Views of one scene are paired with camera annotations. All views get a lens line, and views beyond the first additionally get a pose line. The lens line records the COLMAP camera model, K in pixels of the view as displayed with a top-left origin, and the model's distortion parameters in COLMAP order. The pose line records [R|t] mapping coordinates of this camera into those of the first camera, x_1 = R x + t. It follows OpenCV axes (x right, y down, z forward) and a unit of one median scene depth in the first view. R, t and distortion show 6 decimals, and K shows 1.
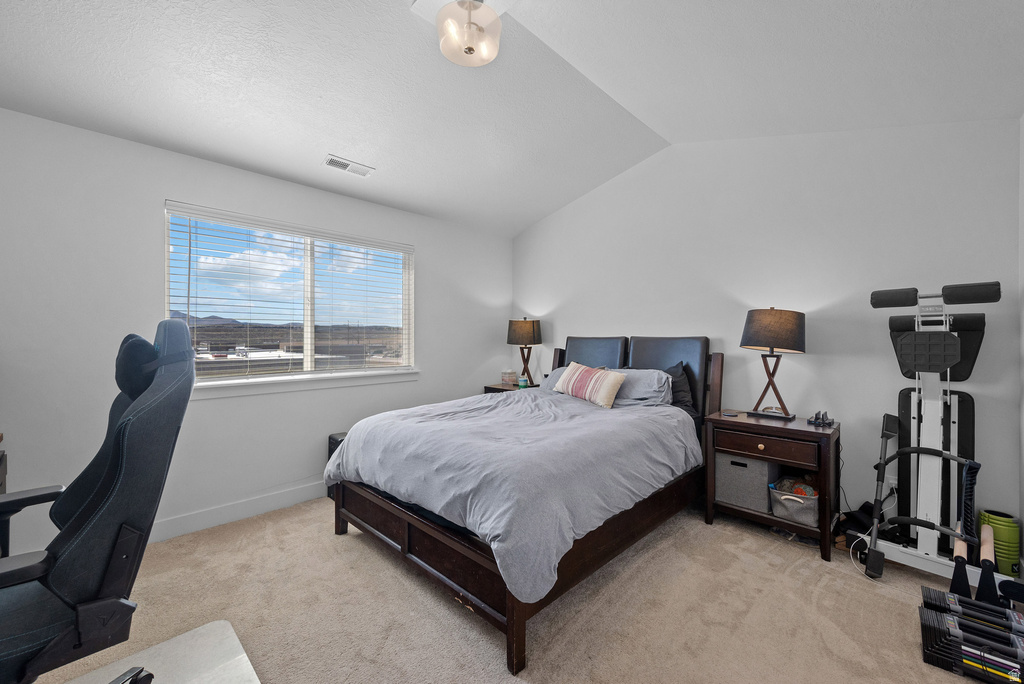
lens RADIAL K [[408.6, 0, 522.8], [0, 408.6, 341.2], [0, 0, 1]] dist [0.000819, -0.000305]
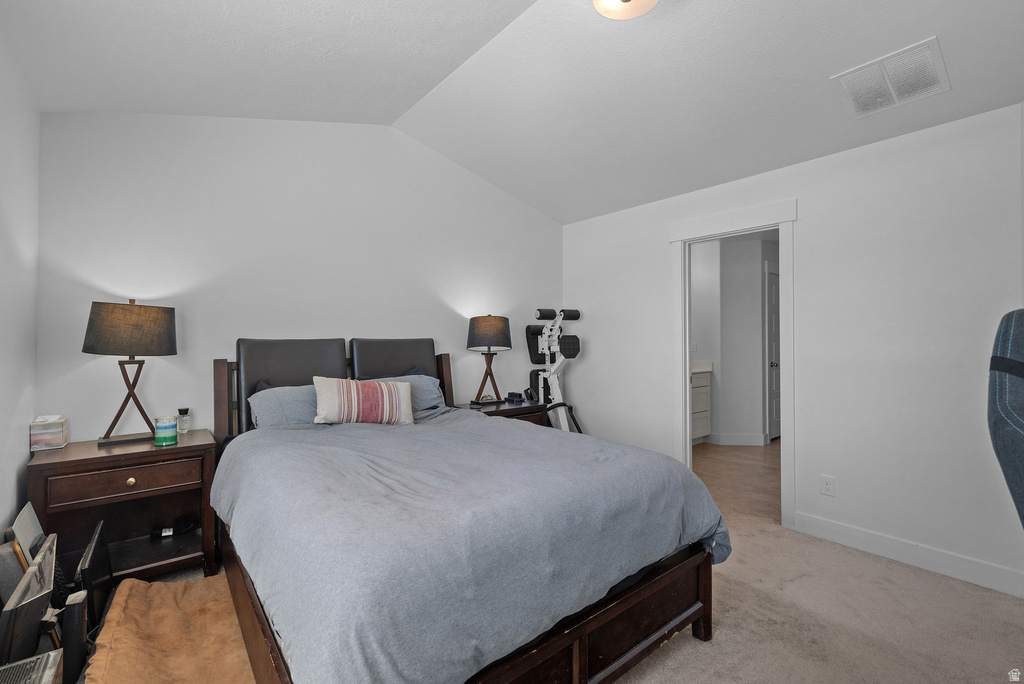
lens RADIAL K [[443.5, 0, 521.8], [0, 443.5, 340.3], [0, 0, 1]] dist [0.005505, -0.000057]
pose [[0.109924, -0.005989, 0.993922, -0.453618], [0.011718, 0.999920, 0.004729, -0.005918], [-0.993871, 0.011127, 0.109985, 0.476903]]
